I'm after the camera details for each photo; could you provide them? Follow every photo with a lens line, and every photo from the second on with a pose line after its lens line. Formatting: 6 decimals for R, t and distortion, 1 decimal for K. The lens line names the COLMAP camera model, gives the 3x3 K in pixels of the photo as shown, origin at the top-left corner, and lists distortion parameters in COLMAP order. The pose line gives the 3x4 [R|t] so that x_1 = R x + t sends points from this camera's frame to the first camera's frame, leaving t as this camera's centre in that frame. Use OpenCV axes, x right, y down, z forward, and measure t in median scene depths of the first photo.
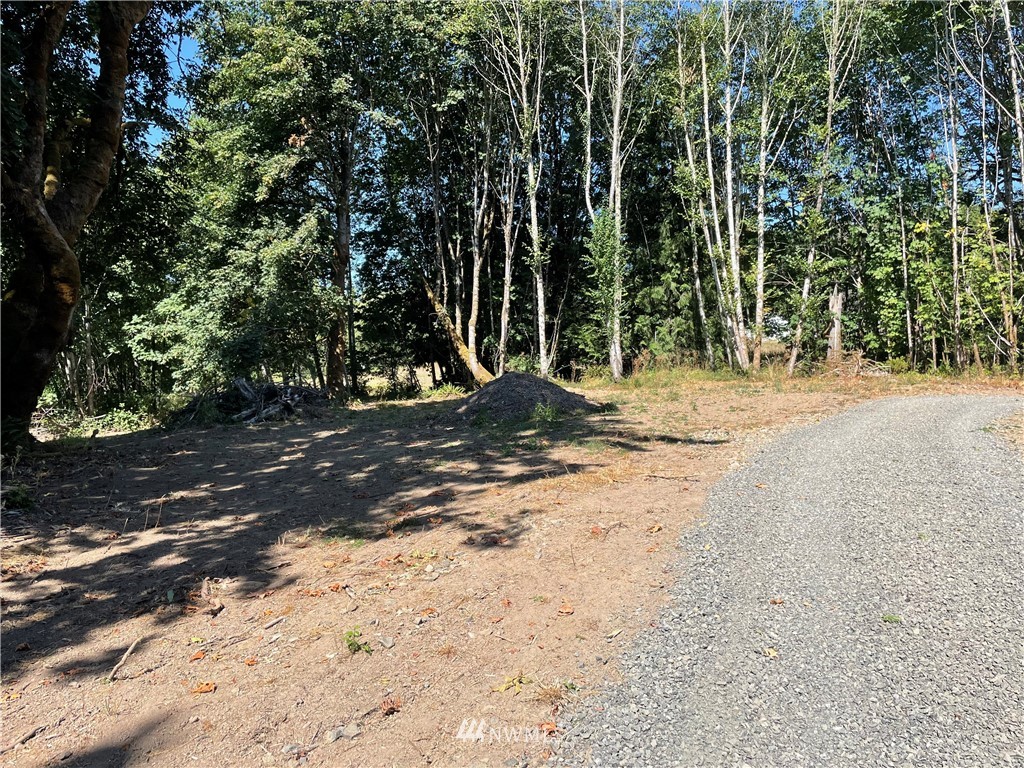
lens RADIAL K [[771.6, 0, 512.5], [0, 771.6, 383.3], [0, 0, 1]] dist [-0.008329, -0.011827]
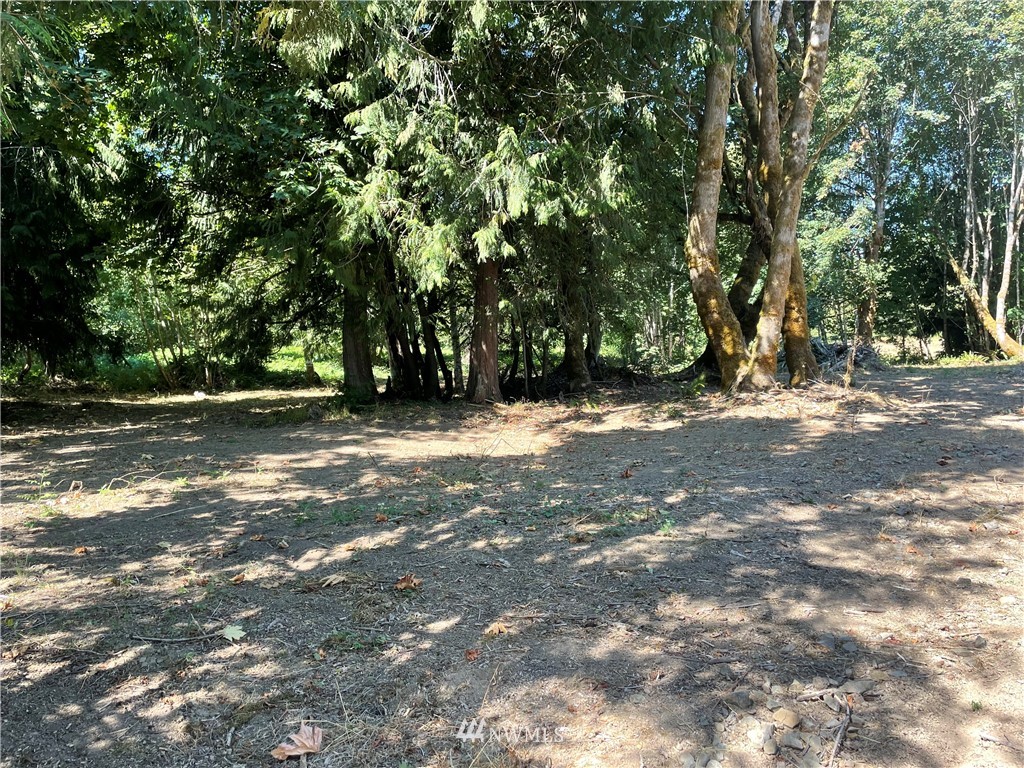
lens RADIAL K [[771.6, 0, 510.5], [0, 771.6, 382.3], [0, 0, 1]] dist [-0.008329, -0.011827]
pose [[0.842496, 0.054116, -0.535977, -0.048809], [-0.035100, 0.998342, 0.045627, 0.016124], [0.537557, -0.019628, 0.842999, -0.240955]]
